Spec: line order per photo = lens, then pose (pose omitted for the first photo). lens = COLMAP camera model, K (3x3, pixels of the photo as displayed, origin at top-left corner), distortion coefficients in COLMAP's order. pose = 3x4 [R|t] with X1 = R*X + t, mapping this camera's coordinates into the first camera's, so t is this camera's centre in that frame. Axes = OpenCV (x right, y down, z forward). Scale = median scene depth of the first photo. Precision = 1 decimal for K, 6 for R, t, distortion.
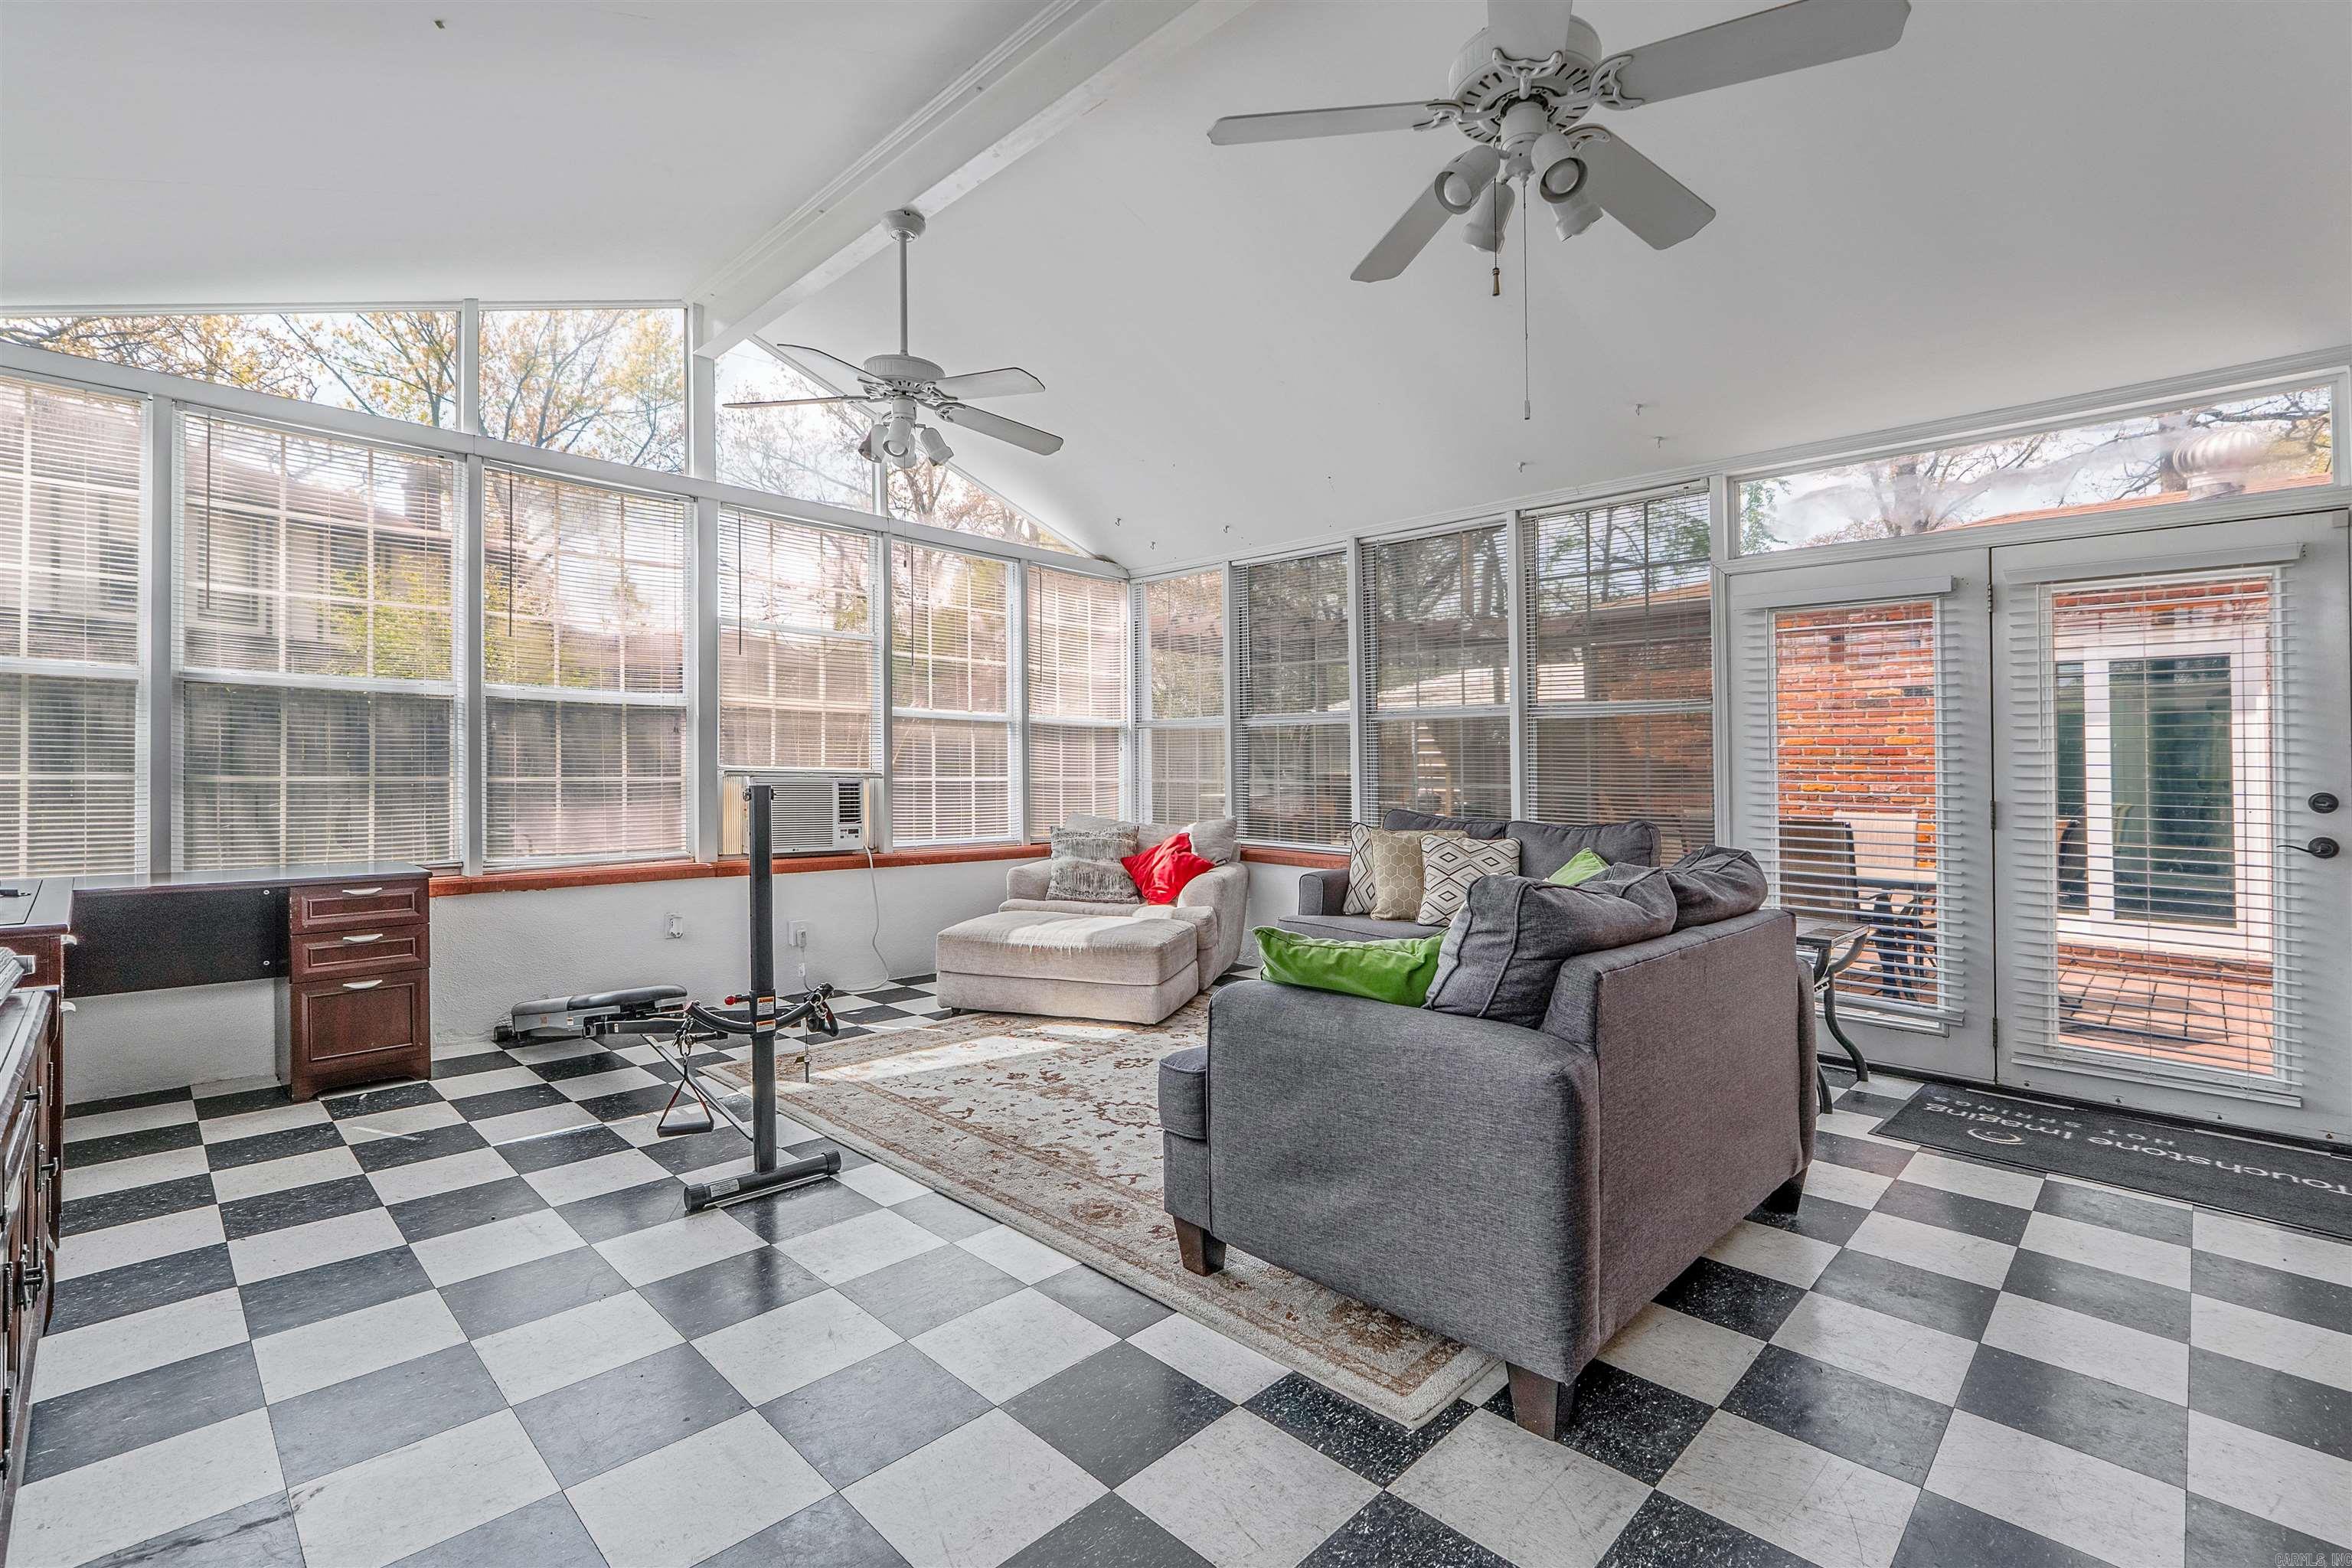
lens RADIAL K [[1042.9, 0, 1179.7], [0, 1042.9, 775.6], [0, 0, 1]] dist [-0.002690, -0.001340]
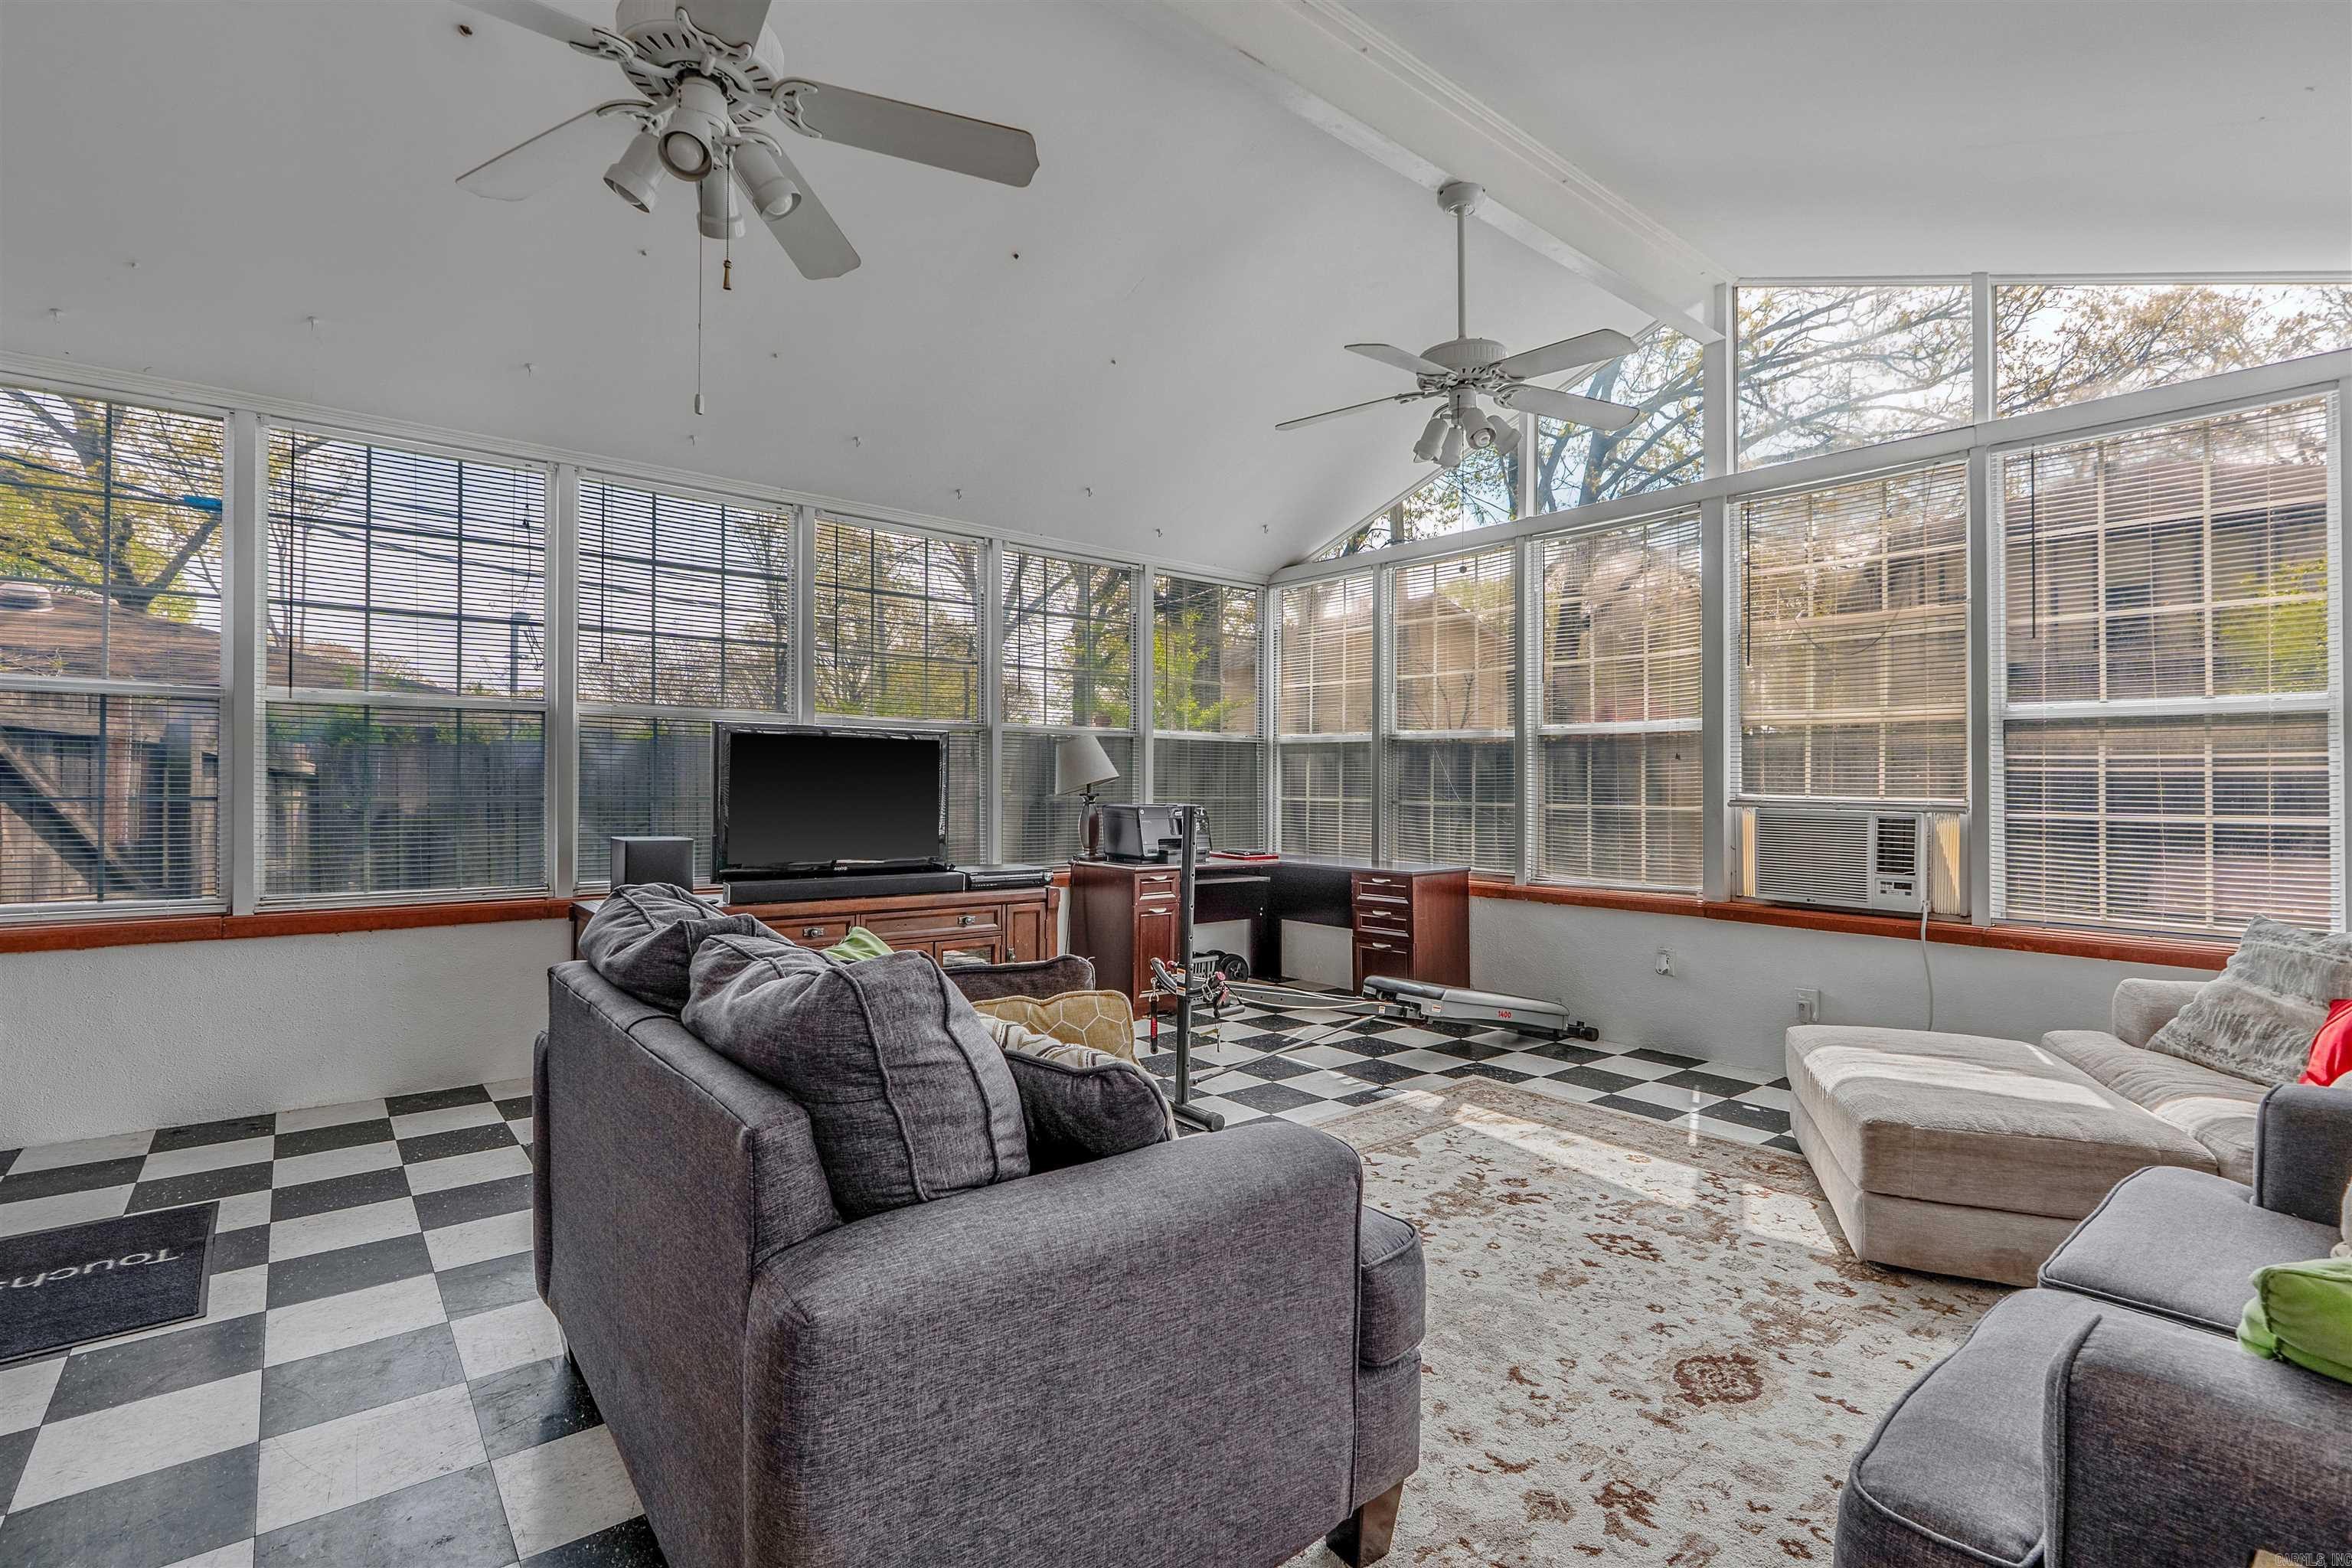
lens RADIAL K [[1089.5, 0, 1180.8], [0, 1089.5, 777.4], [0, 0, 1]] dist [0.001503, -0.000166]
pose [[-0.113591, -0.019363, -0.993339, 0.714250], [-0.015378, 0.999725, -0.017729, -0.000705], [0.993409, 0.013262, -0.113857, 0.853710]]
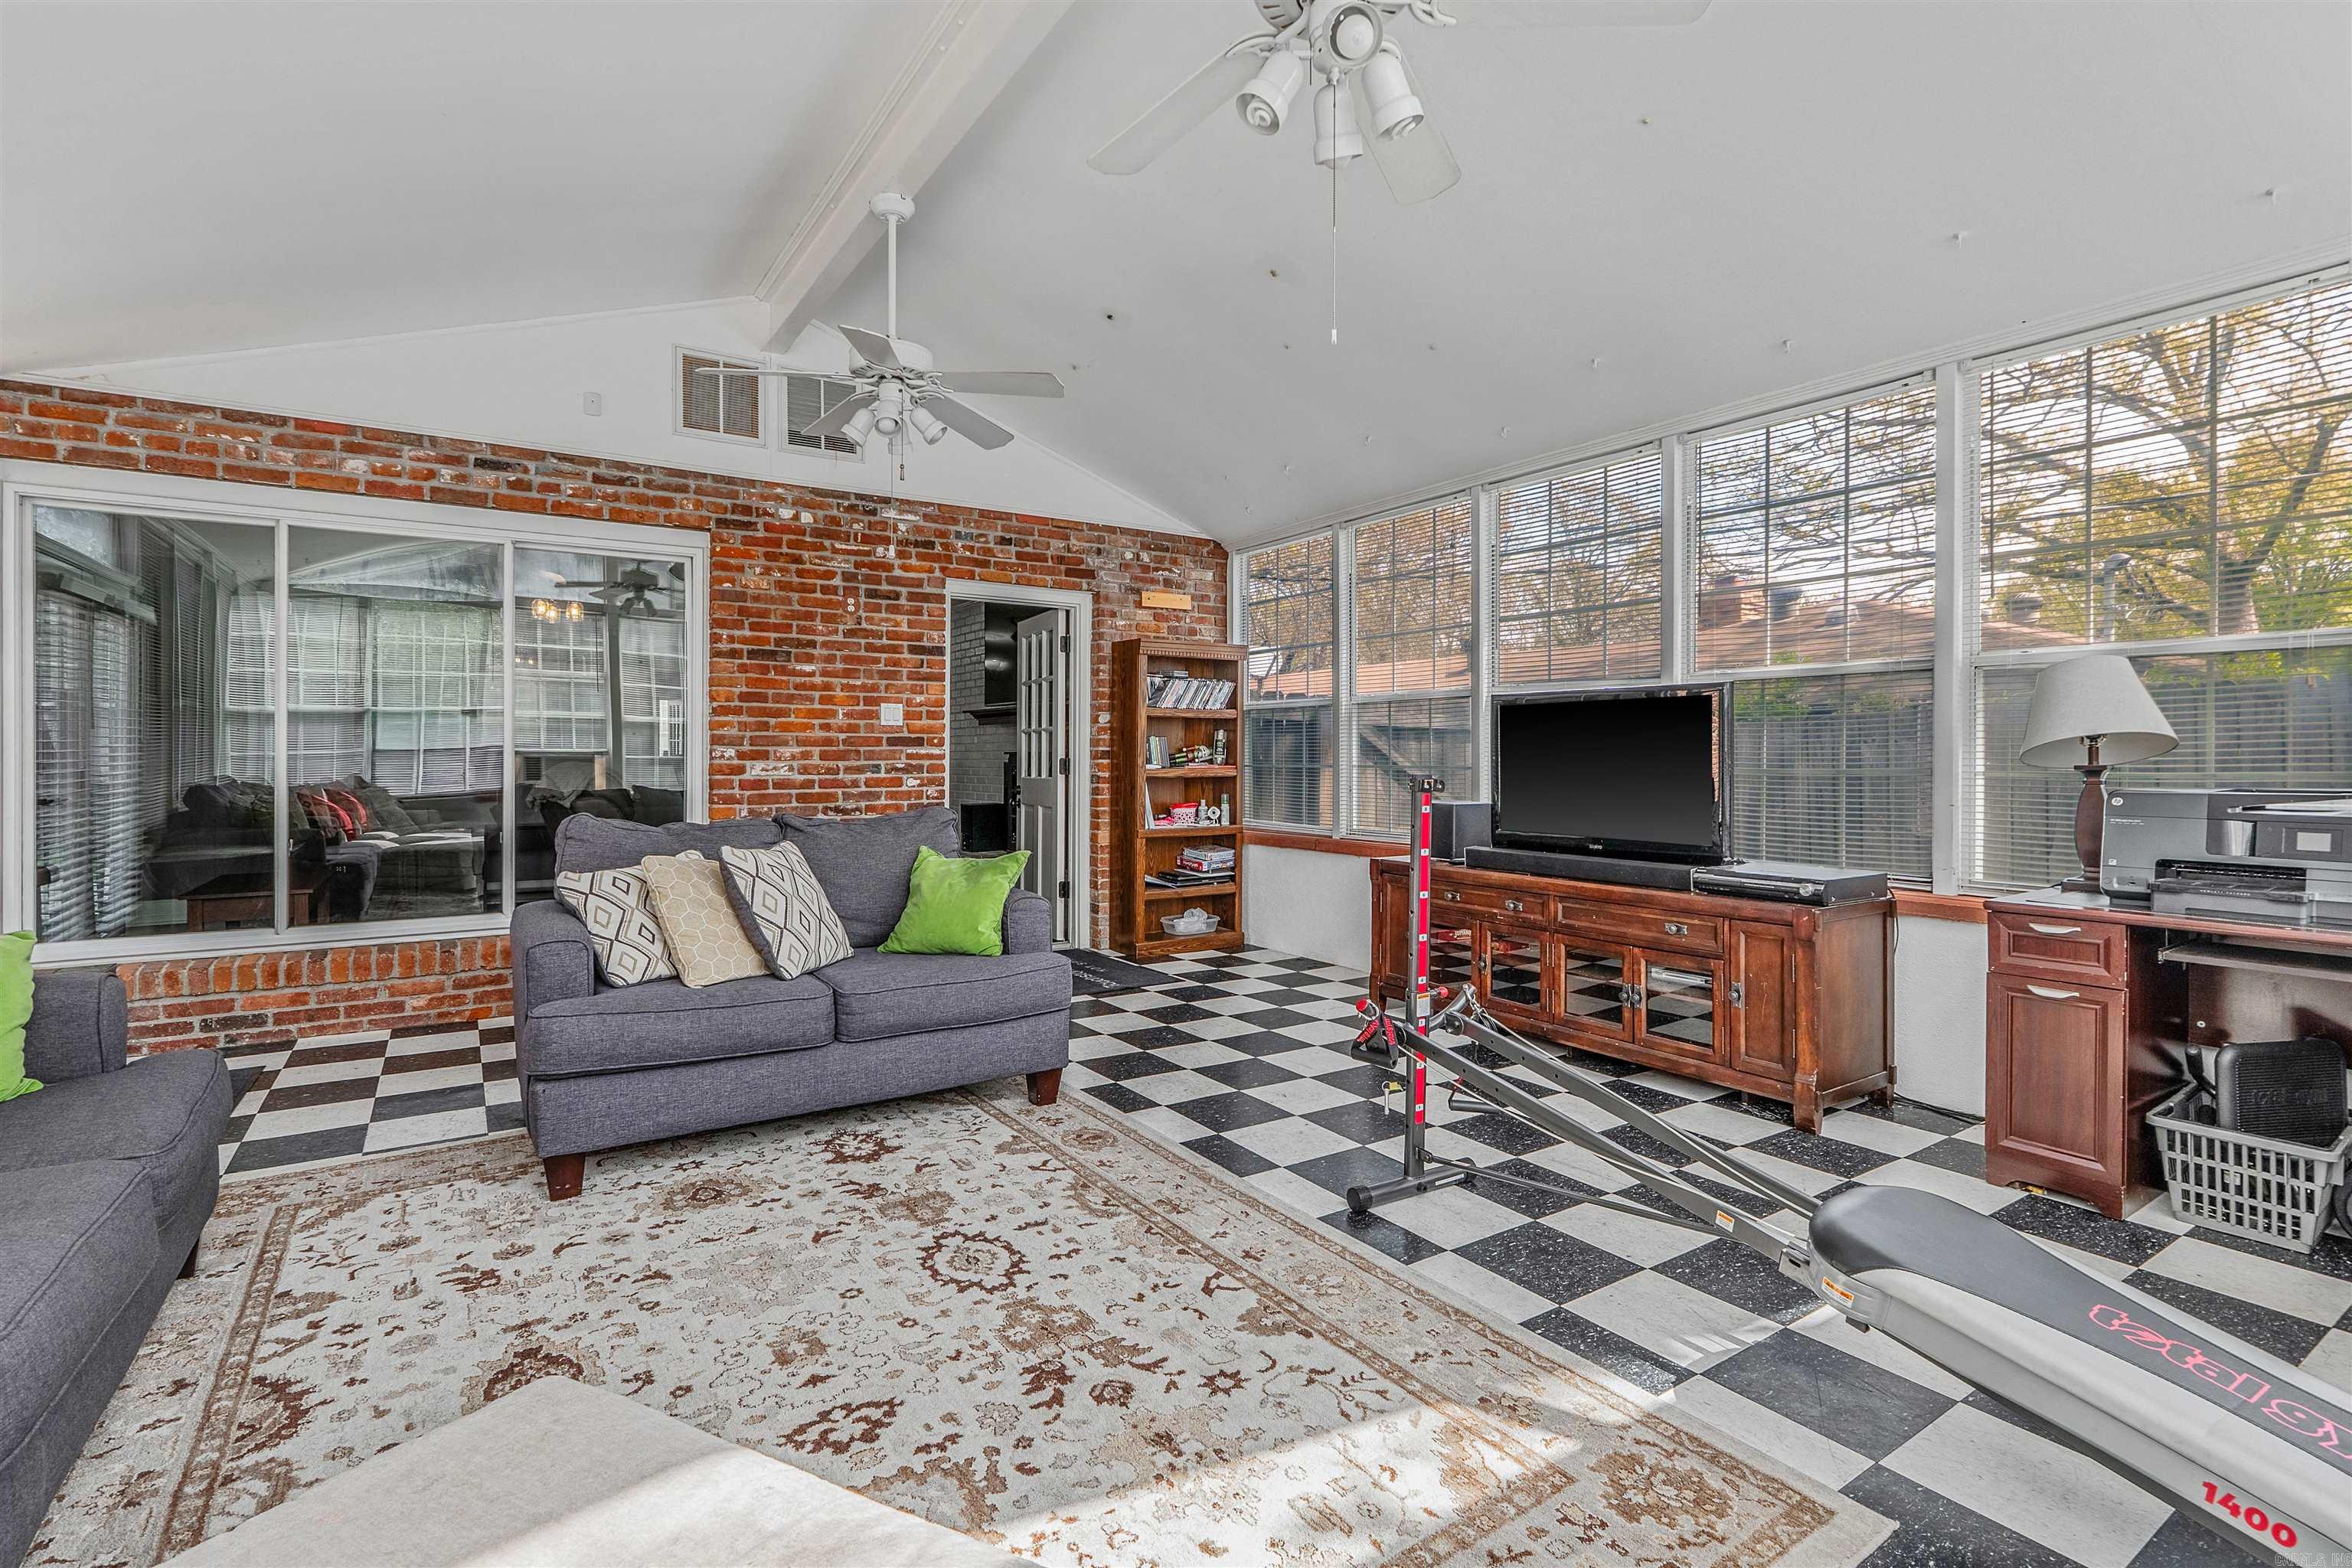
lens RADIAL K [[1089.5, 0, 1165.1], [0, 1089.5, 771.3], [0, 0, 1]] dist [0.001503, -0.000166]
pose [[-0.974773, -0.012028, 0.222876, -0.292592], [-0.007818, 0.999774, 0.019761, -0.007908], [-0.223064, 0.017520, -0.974646, 1.506421]]
